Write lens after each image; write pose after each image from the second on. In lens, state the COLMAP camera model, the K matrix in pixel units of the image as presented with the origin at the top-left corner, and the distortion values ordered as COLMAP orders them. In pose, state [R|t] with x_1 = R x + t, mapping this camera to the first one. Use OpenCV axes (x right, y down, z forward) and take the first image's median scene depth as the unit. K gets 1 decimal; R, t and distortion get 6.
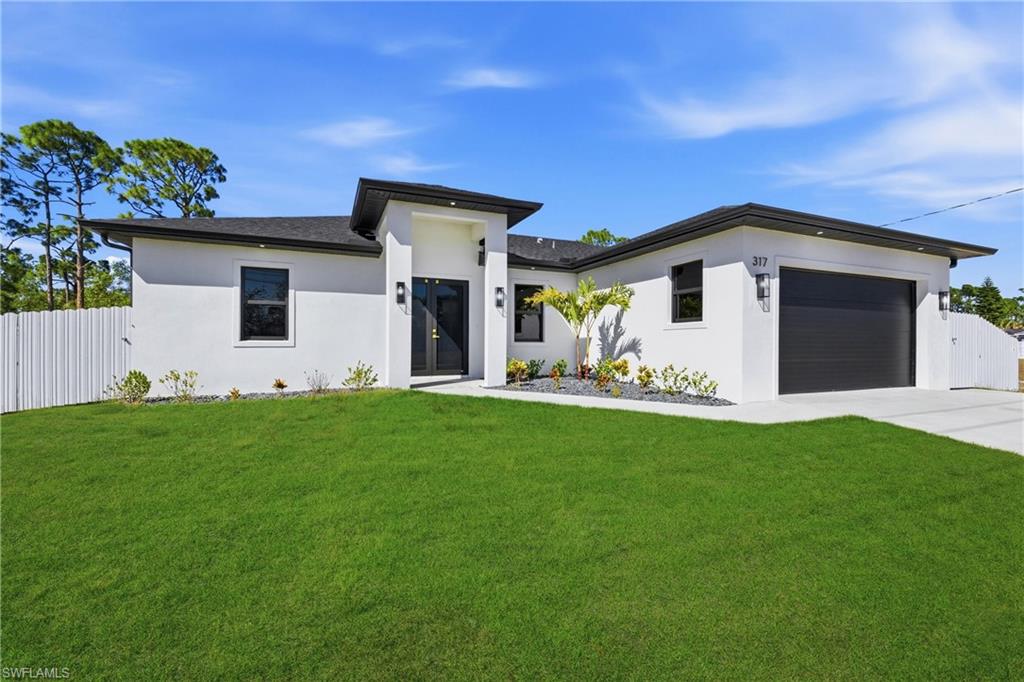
lens RADIAL K [[431.5, 0, 504.9], [0, 431.5, 342.3], [0, 0, 1]] dist [-0.001068, 0.001279]
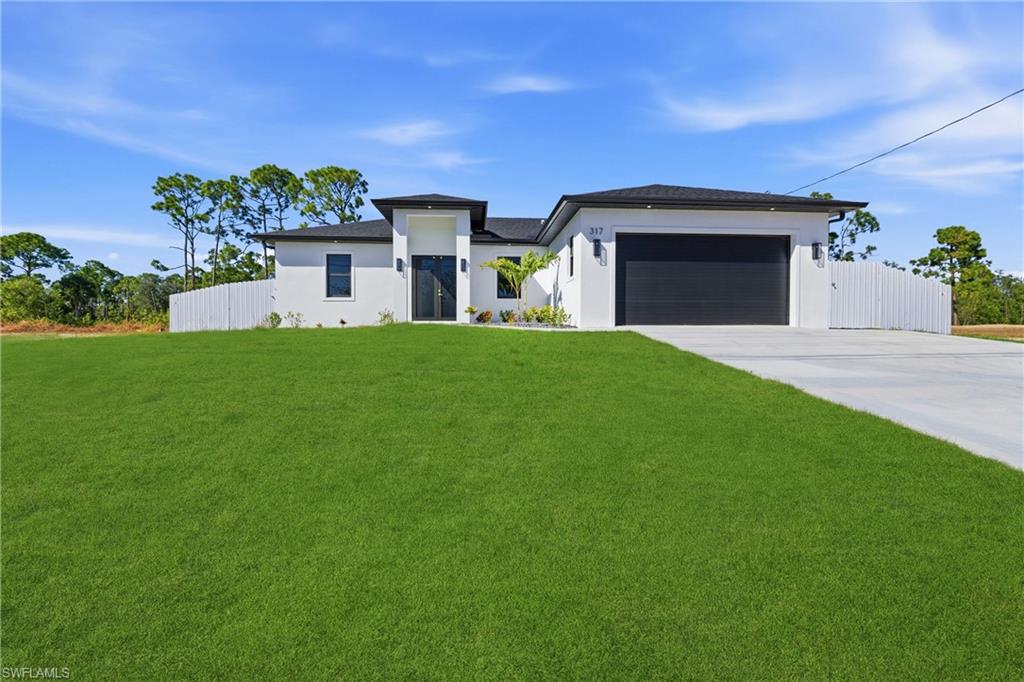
lens RADIAL K [[431.5, 0, 508.5], [0, 431.5, 334.4], [0, 0, 1]] dist [-0.001068, 0.001279]
pose [[0.943958, 0.006791, -0.329997, 0.613386], [0.002086, 0.999646, 0.026539, 0.095056], [0.330060, -0.025740, 0.943609, -0.374726]]
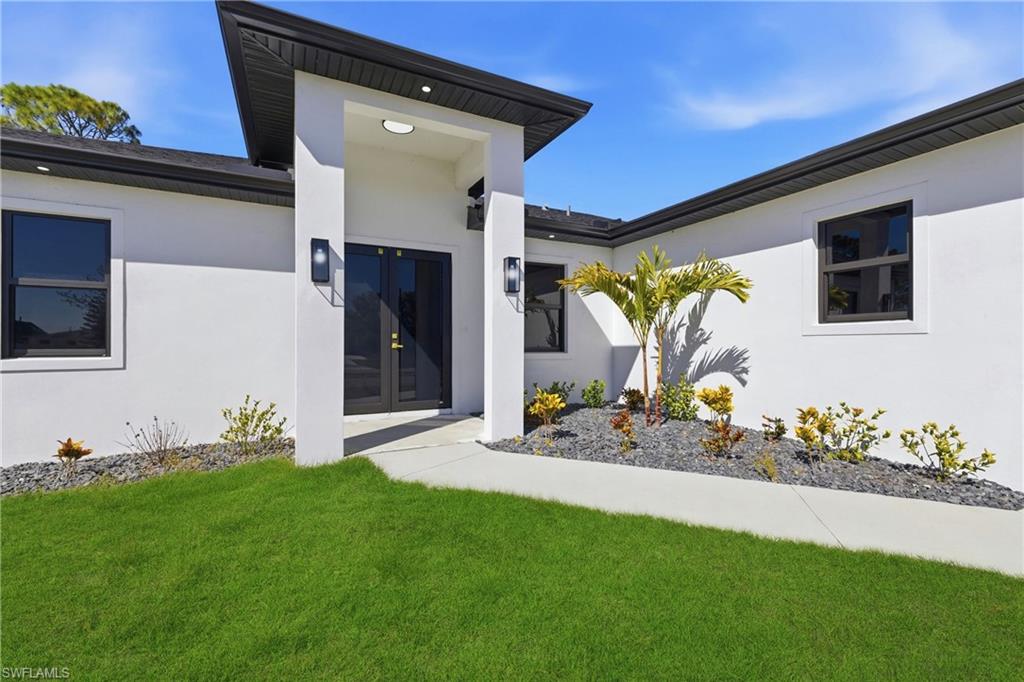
lens RADIAL K [[431.5, 0, 505.3], [0, 431.5, 345.5], [0, 0, 1]] dist [-0.001068, 0.001279]
pose [[0.997937, -0.001959, 0.064167, -0.053269], [0.001382, 0.999958, 0.009045, -0.020082], [-0.064182, -0.008938, 0.997898, 0.431612]]
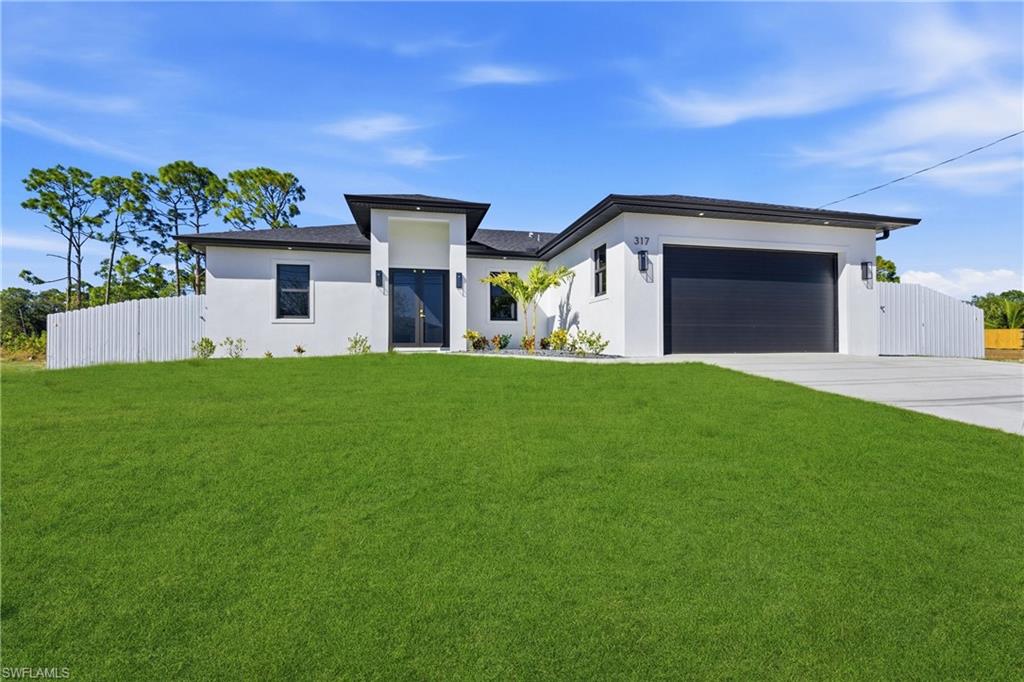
lens RADIAL K [[431.5, 0, 508.7], [0, 431.5, 345.3], [0, 0, 1]] dist [-0.001068, 0.001279]
pose [[0.983684, -0.006086, -0.179804, 0.338648], [0.007068, 0.999963, 0.004821, 0.075227], [0.179768, -0.006013, 0.983691, -0.202663]]
